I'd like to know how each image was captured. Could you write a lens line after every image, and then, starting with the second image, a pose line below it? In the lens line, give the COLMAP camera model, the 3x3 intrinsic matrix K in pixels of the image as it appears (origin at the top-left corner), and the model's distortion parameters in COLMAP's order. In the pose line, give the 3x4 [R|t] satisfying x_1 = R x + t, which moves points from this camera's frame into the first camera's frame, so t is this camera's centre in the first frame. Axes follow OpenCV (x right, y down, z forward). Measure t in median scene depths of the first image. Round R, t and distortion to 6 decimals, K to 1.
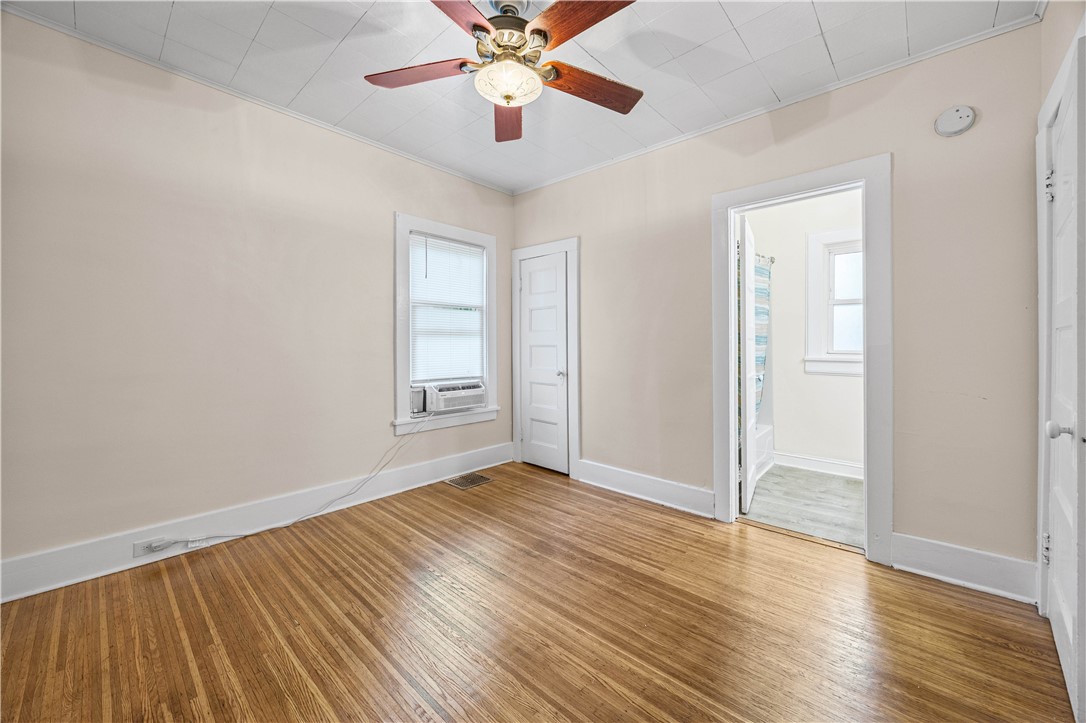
lens RADIAL K [[422.2, 0, 558.8], [0, 422.2, 354.6], [0, 0, 1]] dist [-0.011950, 0.000058]
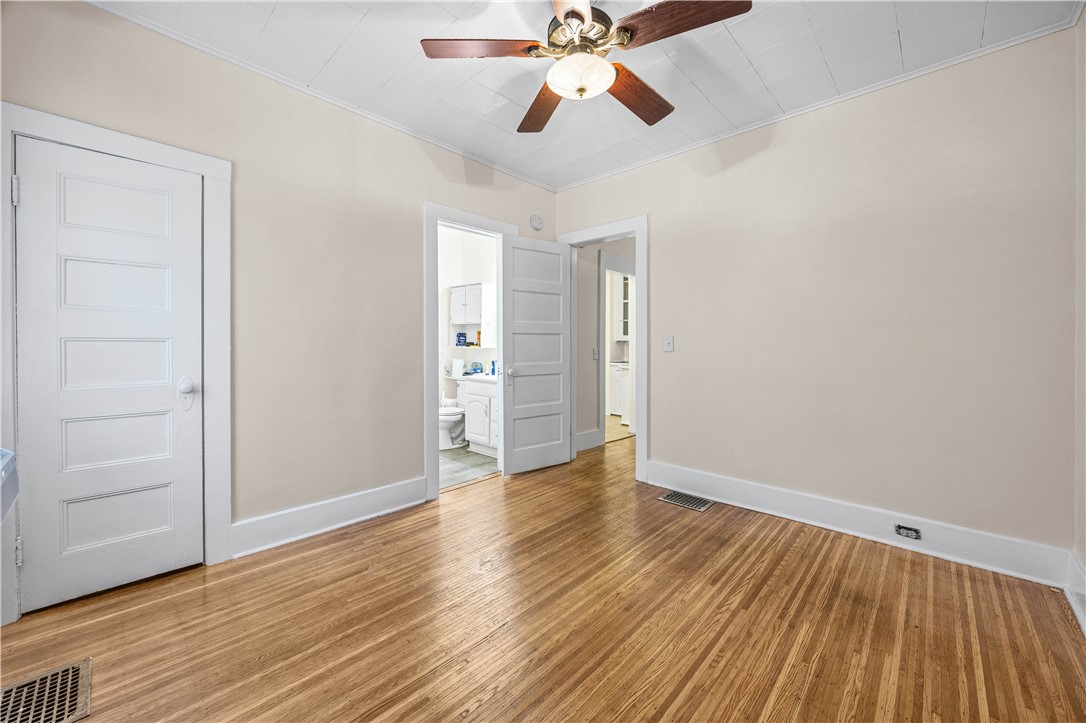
lens RADIAL K [[417.8, 0, 544.4], [0, 417.8, 344.7], [0, 0, 1]] dist [-0.003031, -0.000074]
pose [[0.026409, -0.009394, 0.999607, -0.646125], [0.015537, 0.999839, 0.008985, -0.014131], [-0.999530, 0.015293, 0.026550, 0.623648]]
